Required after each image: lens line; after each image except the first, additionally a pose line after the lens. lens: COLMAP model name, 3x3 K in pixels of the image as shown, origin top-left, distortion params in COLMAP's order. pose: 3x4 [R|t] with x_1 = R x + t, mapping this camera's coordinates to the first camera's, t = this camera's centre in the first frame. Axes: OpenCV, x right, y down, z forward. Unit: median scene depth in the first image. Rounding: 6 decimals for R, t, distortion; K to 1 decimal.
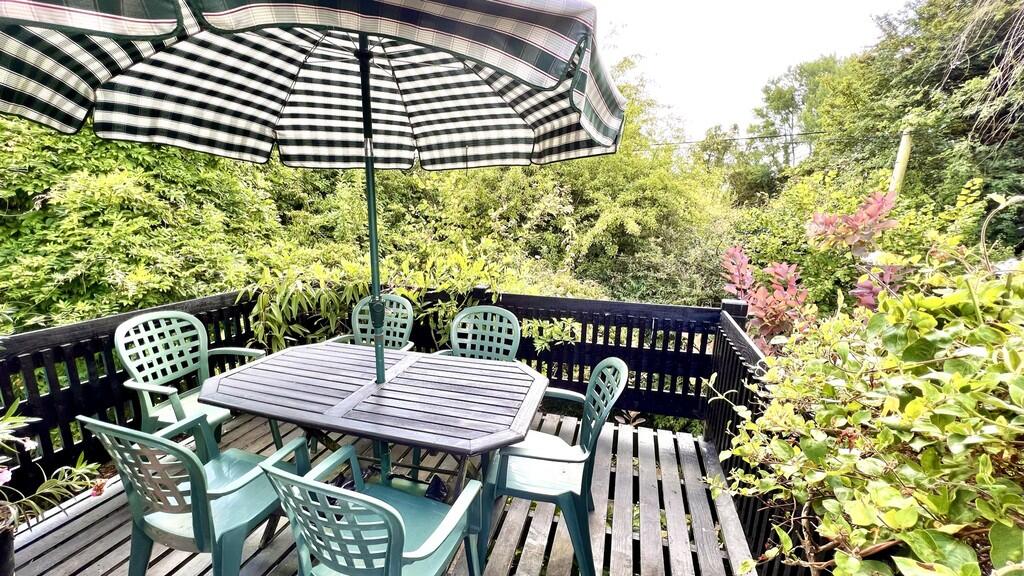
lens RADIAL K [[411.8, 0, 512.0], [0, 411.8, 288.0], [0, 0, 1]] dist [0.000093, 0.000142]
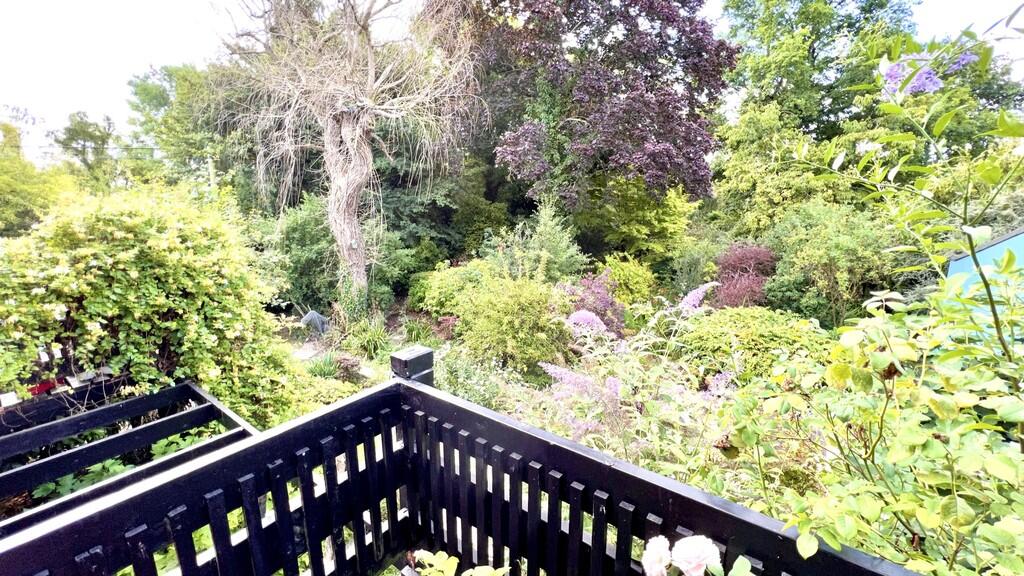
lens RADIAL K [[415.0, 0, 507.1], [0, 415.0, 288.9], [0, 0, 1]] dist [0.001004, 0.000236]
pose [[0.372527, -0.217714, 0.902122, -0.207266], [0.208663, 0.966851, 0.147169, 0.126833], [-0.904258, 0.133415, 0.405607, -0.615251]]
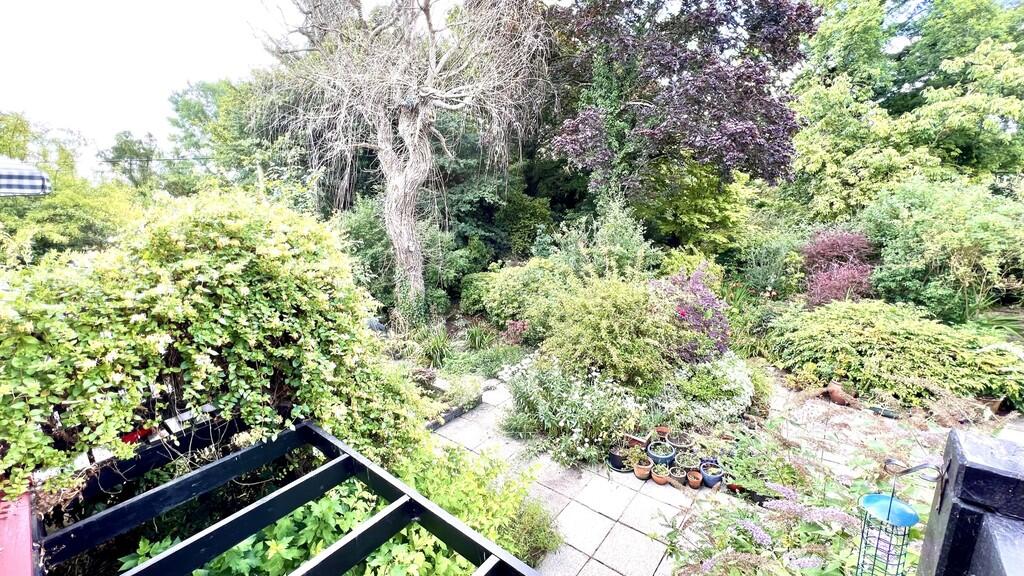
lens RADIAL K [[415.0, 0, 507.1], [0, 415.0, 288.9], [0, 0, 1]] dist [0.001004, 0.000236]
pose [[0.419081, -0.234446, 0.877158, -0.175579], [0.248995, 0.958726, 0.137284, 0.105888], [-0.873140, 0.160874, 0.460159, -0.475356]]
